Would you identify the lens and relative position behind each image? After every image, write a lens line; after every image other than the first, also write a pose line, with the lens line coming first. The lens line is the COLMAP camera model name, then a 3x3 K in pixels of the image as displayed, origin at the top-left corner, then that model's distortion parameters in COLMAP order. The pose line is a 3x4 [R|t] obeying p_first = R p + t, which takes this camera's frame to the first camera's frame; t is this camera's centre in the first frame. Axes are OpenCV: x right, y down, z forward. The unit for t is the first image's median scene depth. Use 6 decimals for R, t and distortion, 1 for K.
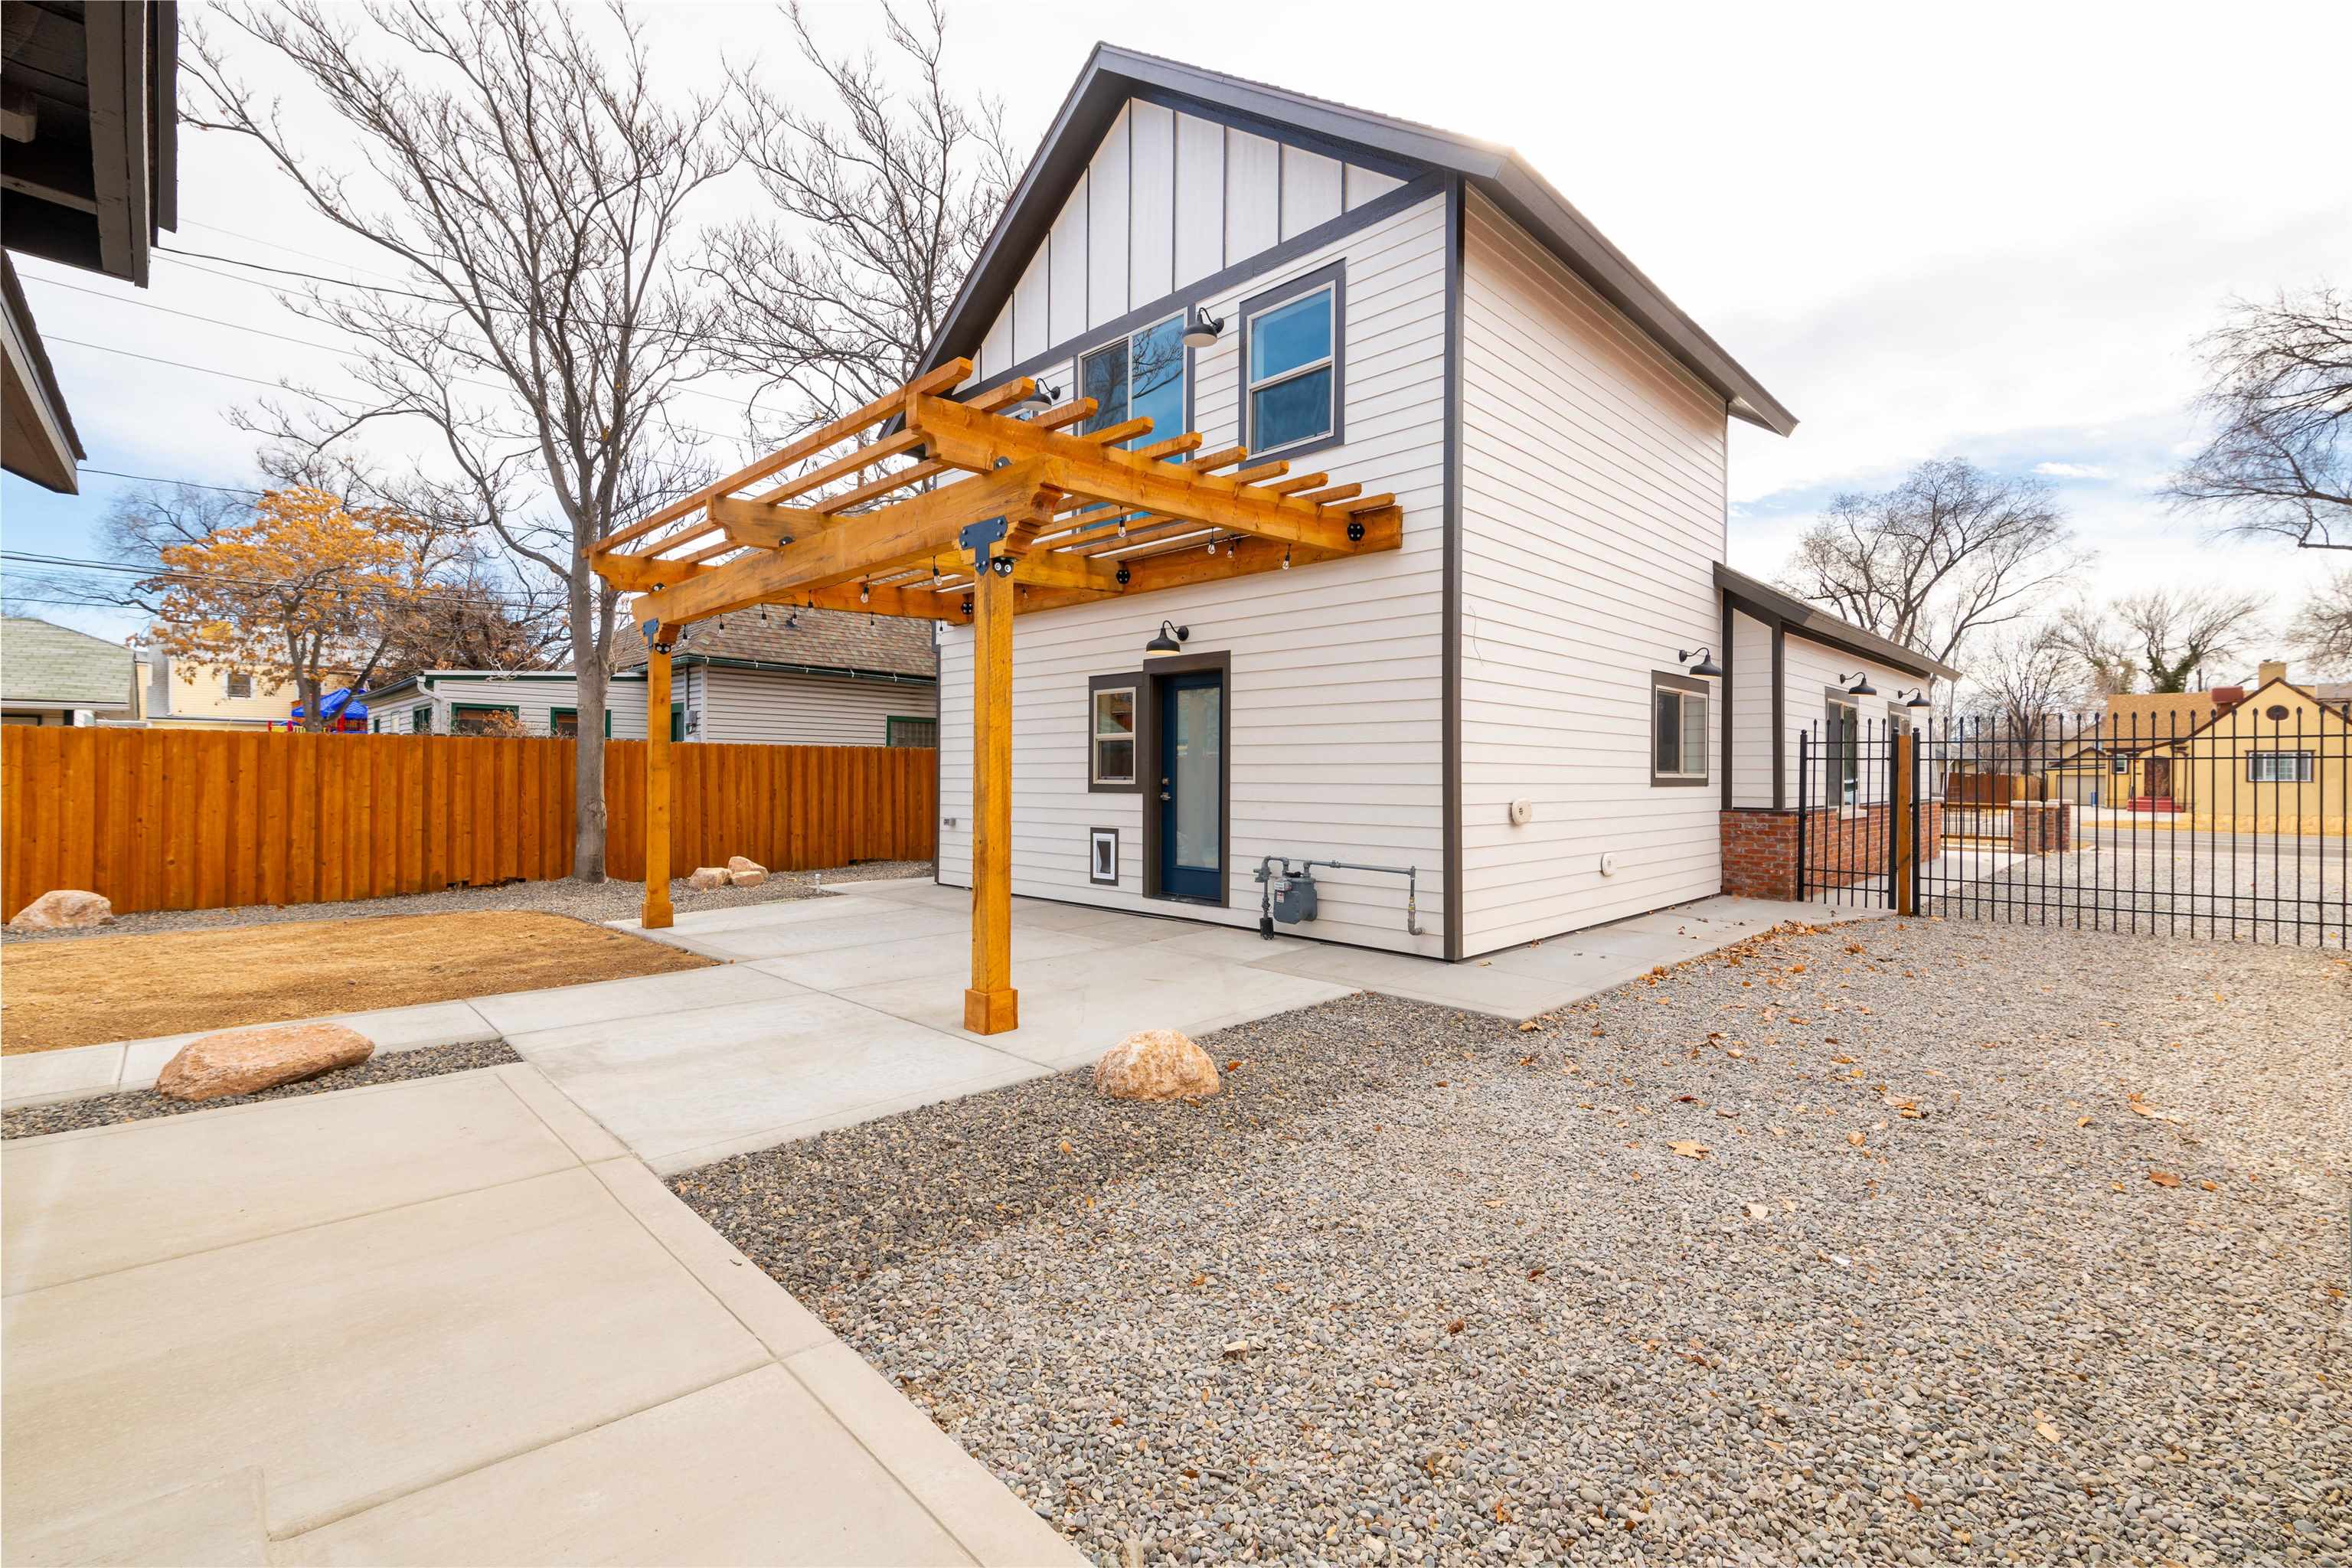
lens RADIAL K [[1015.1, 0, 1176.0], [0, 1015.1, 784.0], [0, 0, 1]] dist [0.002048, -0.000005]
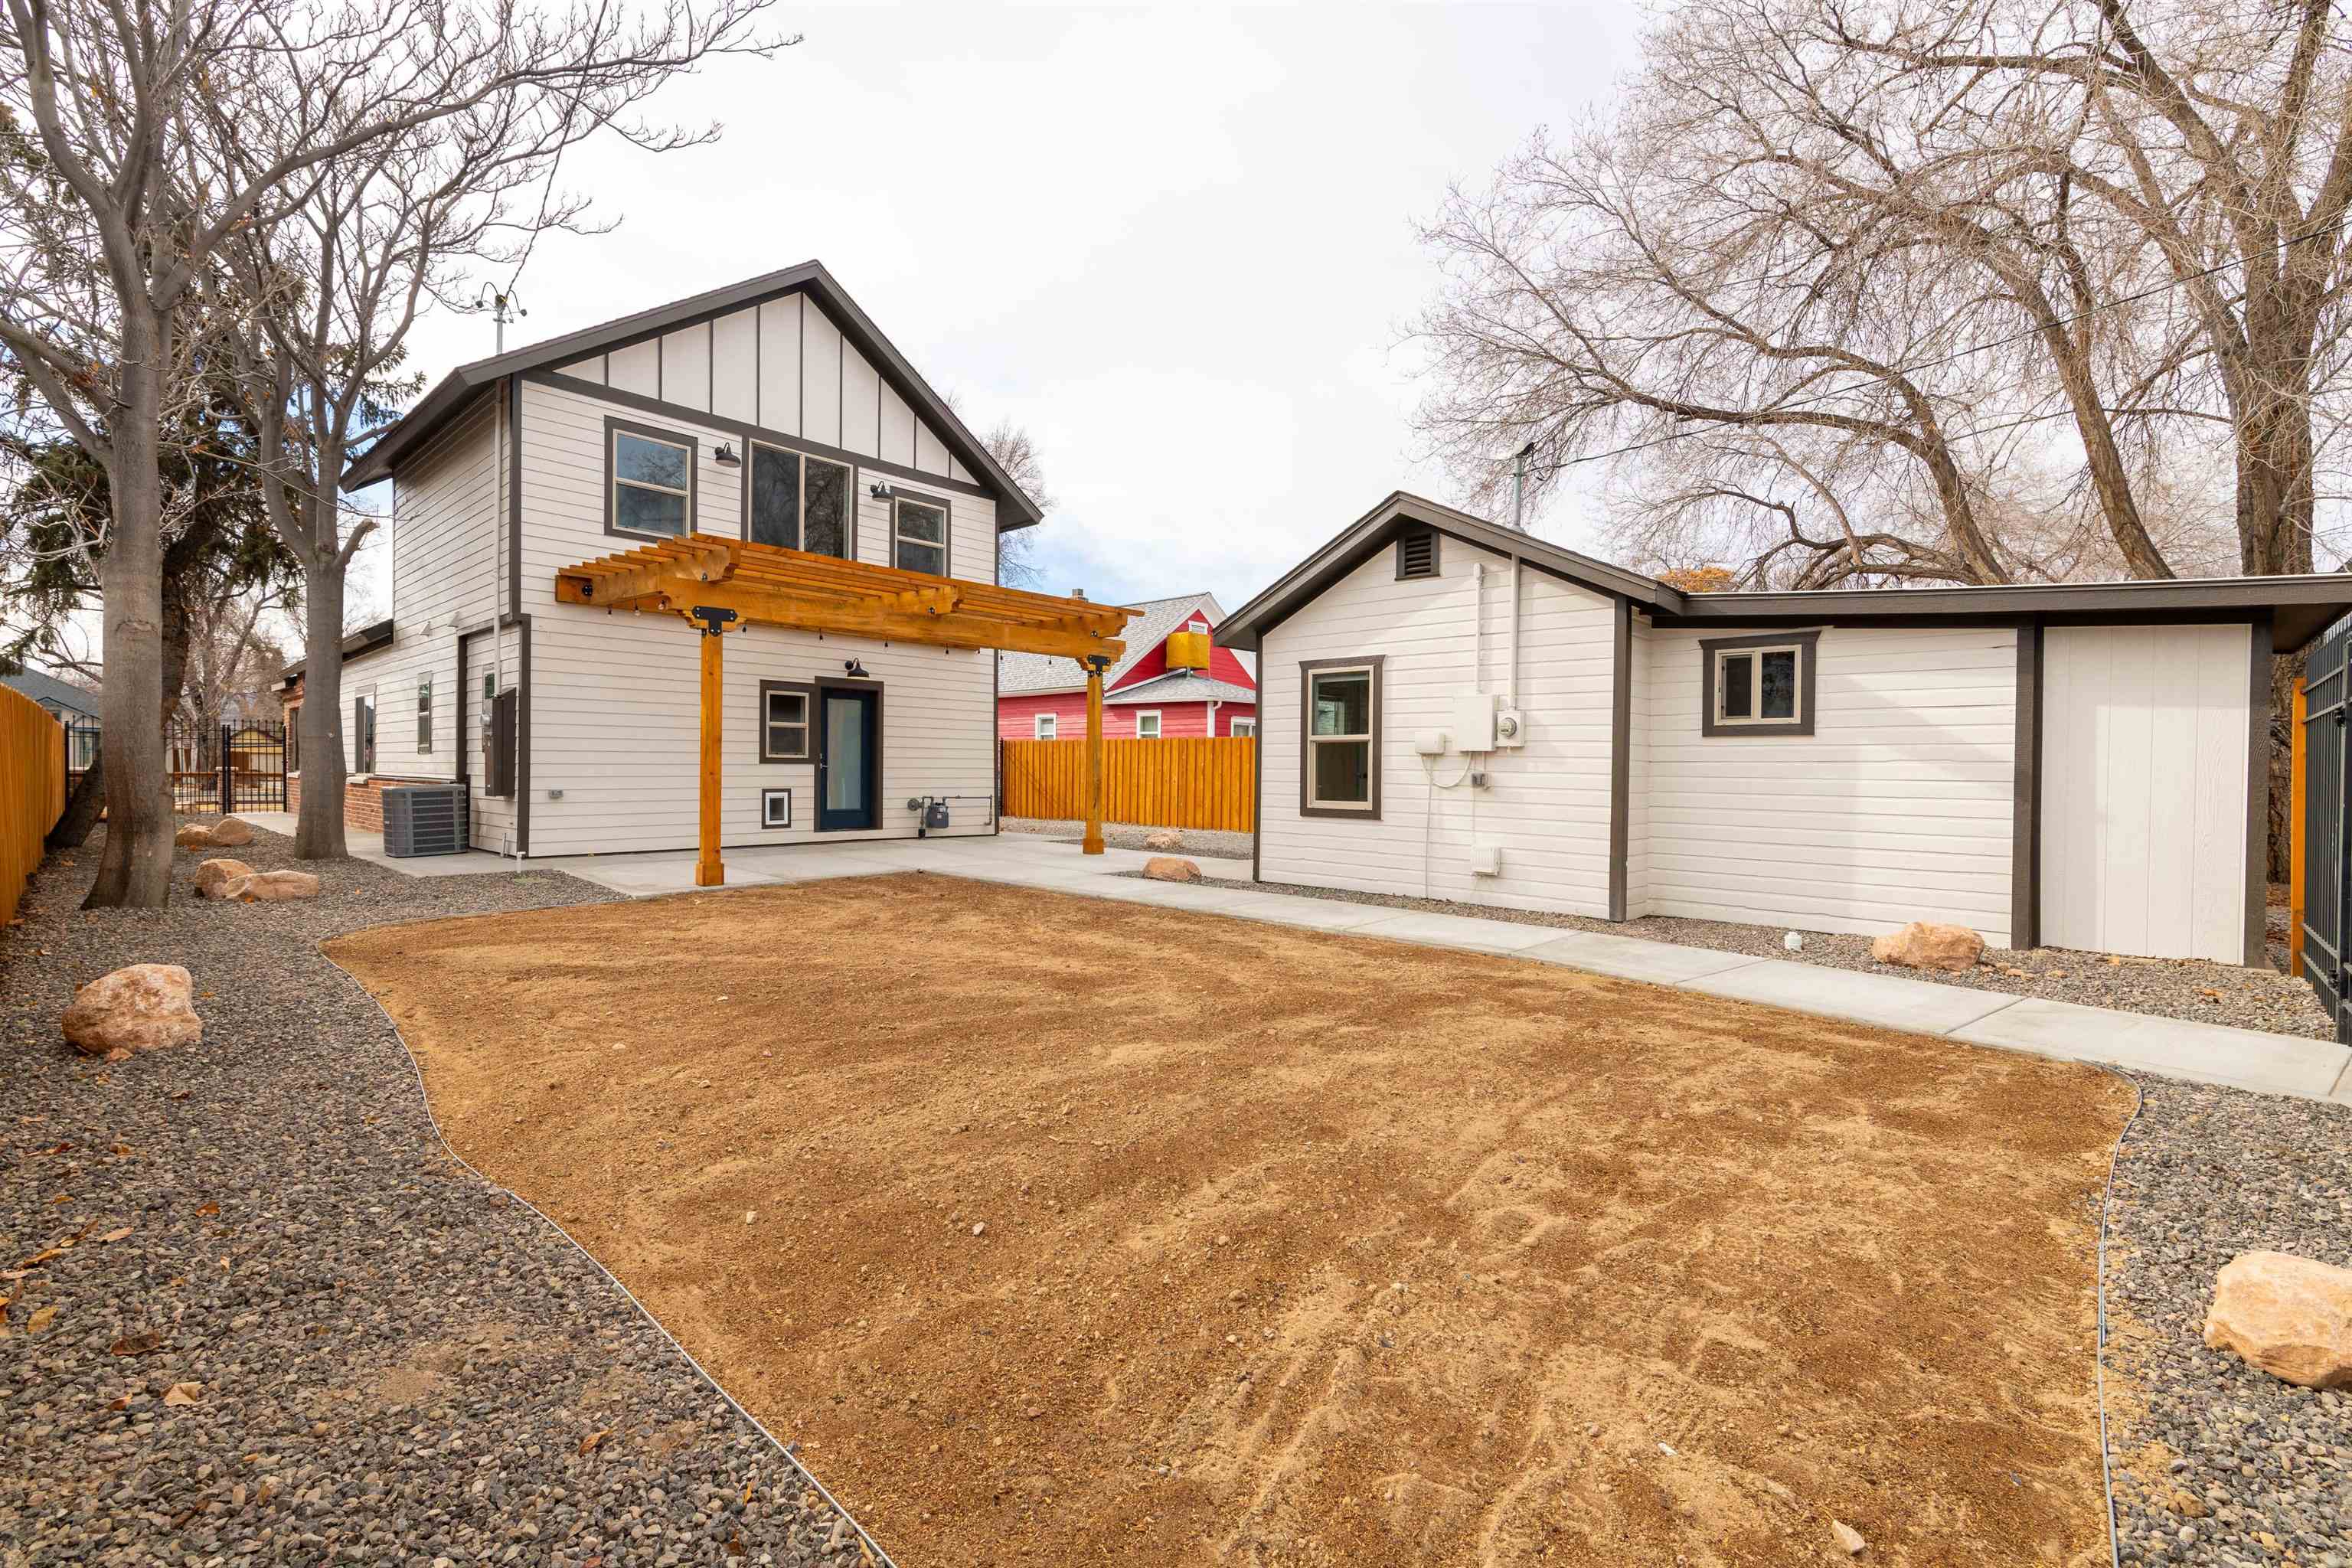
lens RADIAL K [[1015.1, 0, 1176.0], [0, 1015.1, 784.0], [0, 0, 1]] dist [0.002048, -0.000005]
pose [[-0.049576, -0.021638, 0.998536, -1.369852], [-0.002516, 0.999765, 0.021540, 0.004487], [-0.998767, -0.001445, -0.049619, 0.465676]]
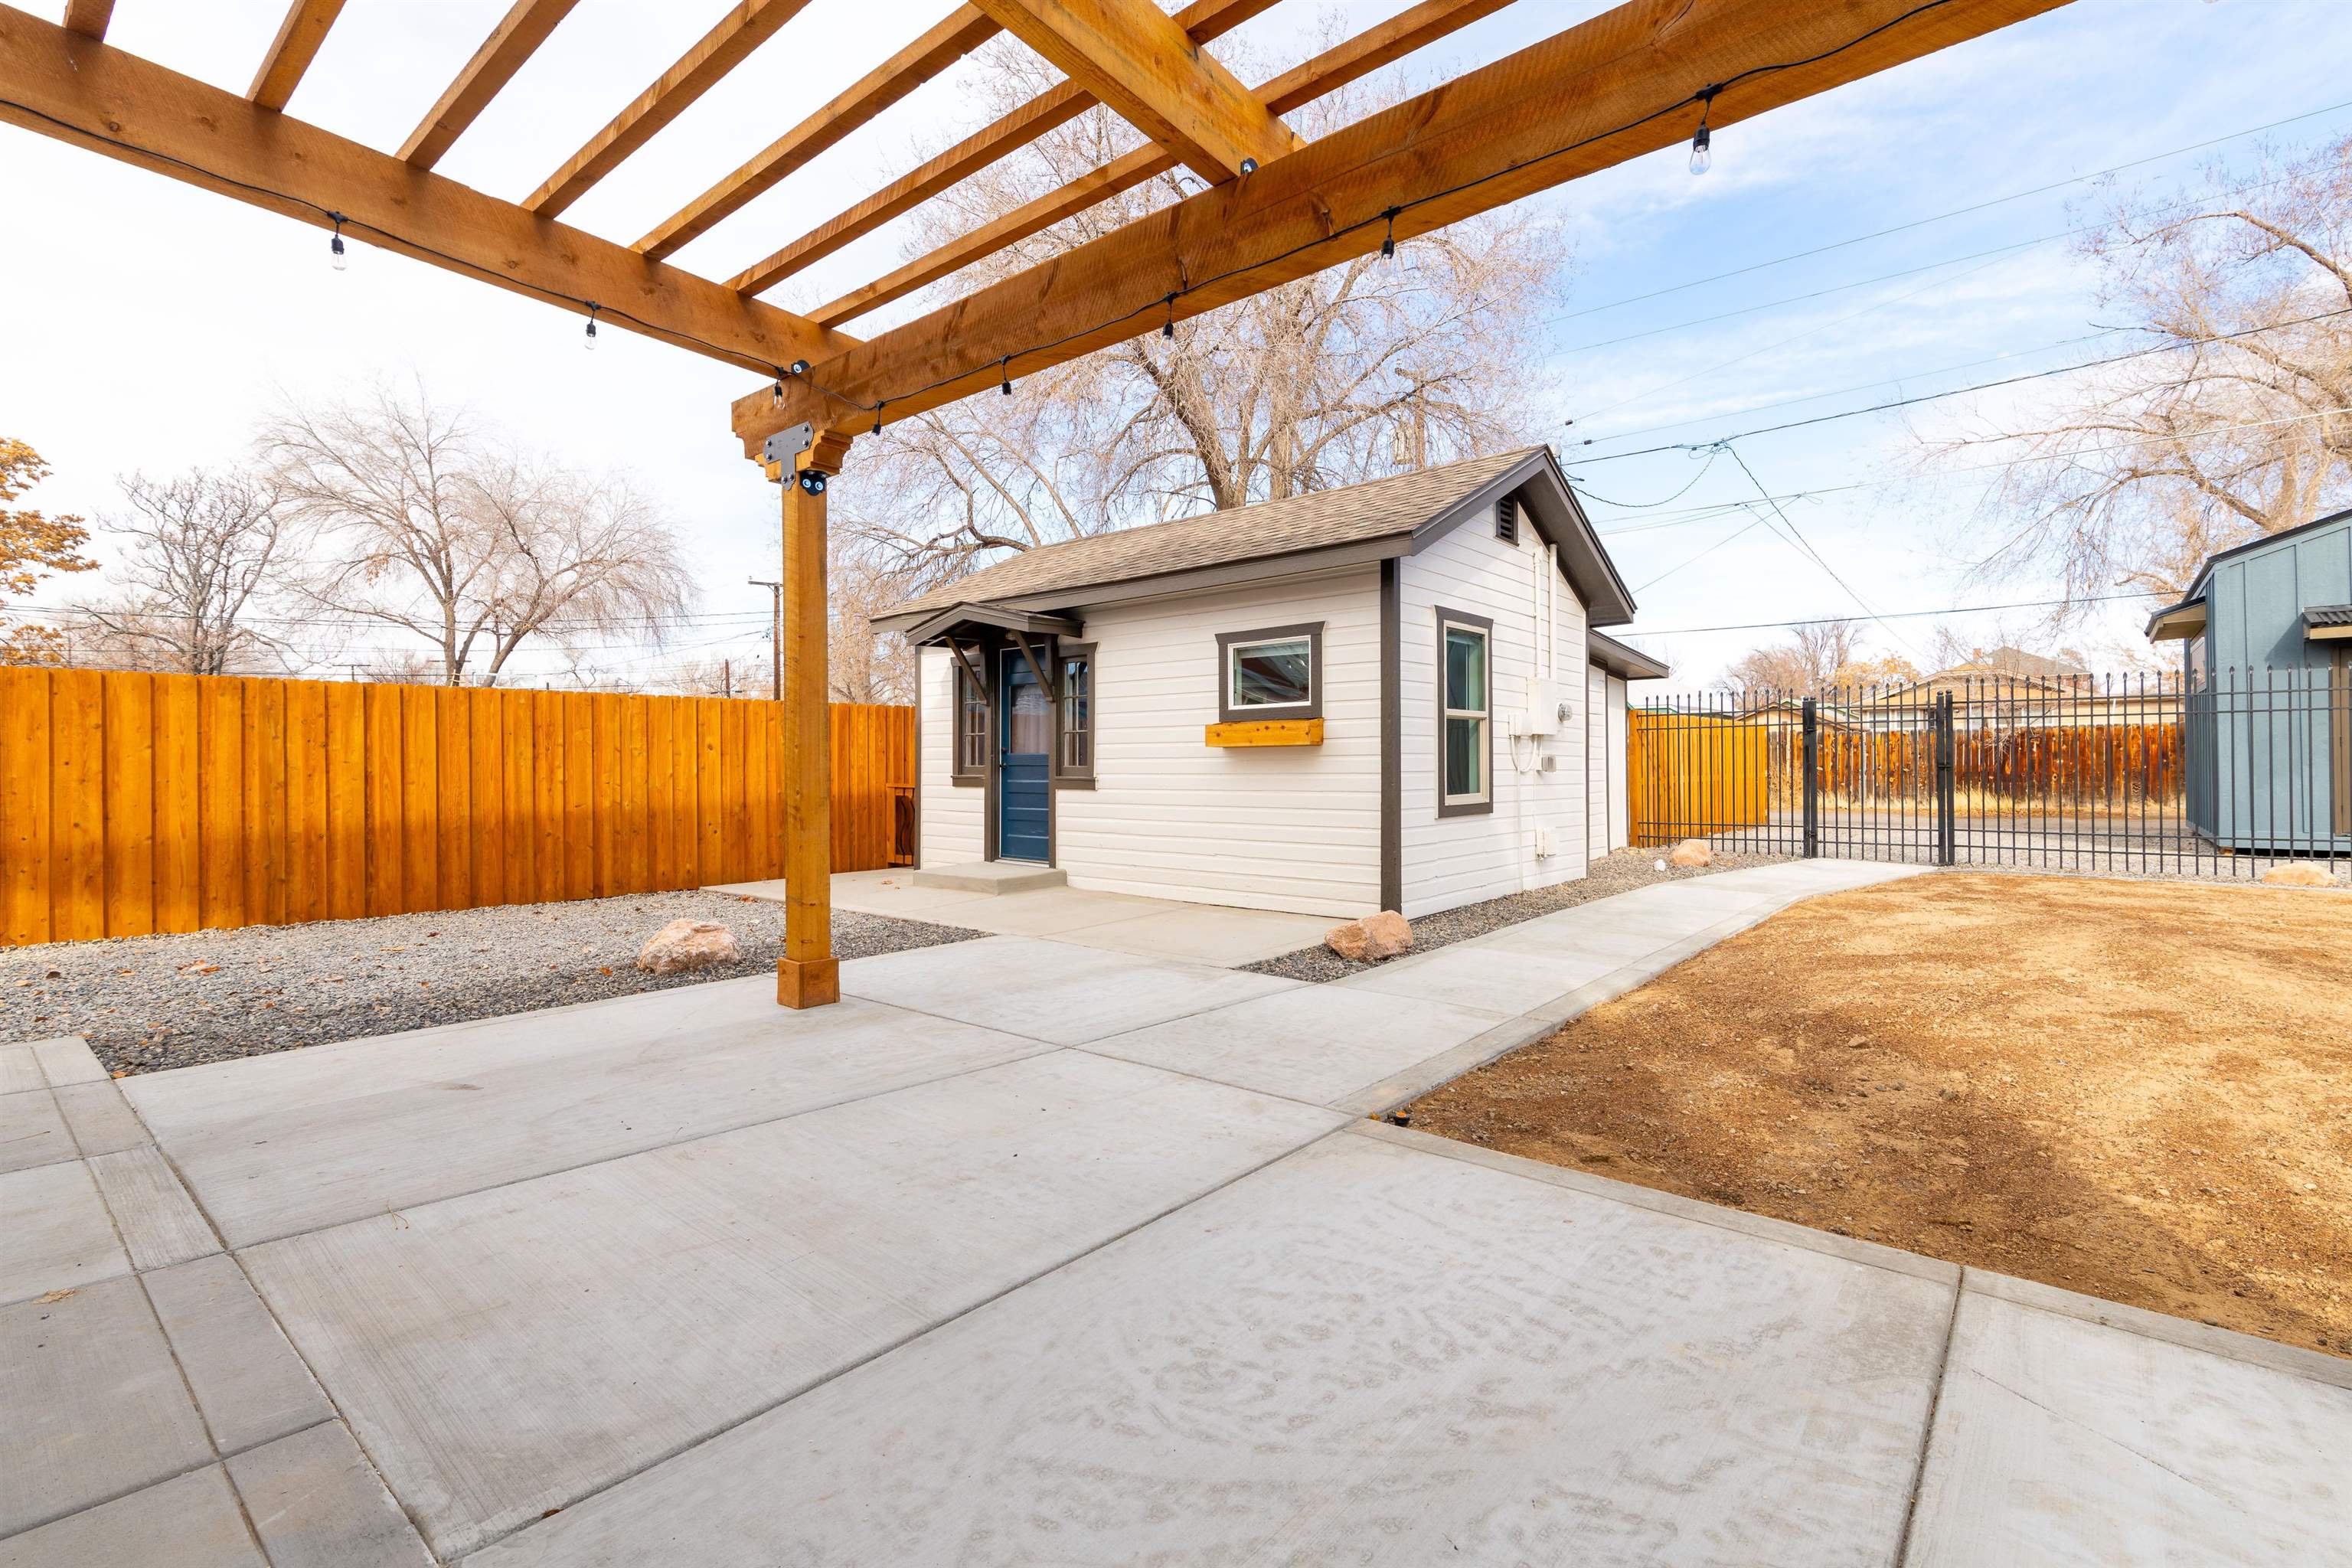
lens RADIAL K [[1033.5, 0, 1230.2], [0, 1033.5, 766.2], [0, 0, 1]] dist [0.000856, -0.000606]
pose [[-0.993108, 0.002091, -0.117181, -0.213798], [0.001191, 0.999969, 0.007750, 0.013473], [0.117194, 0.007557, -0.993080, 0.980385]]
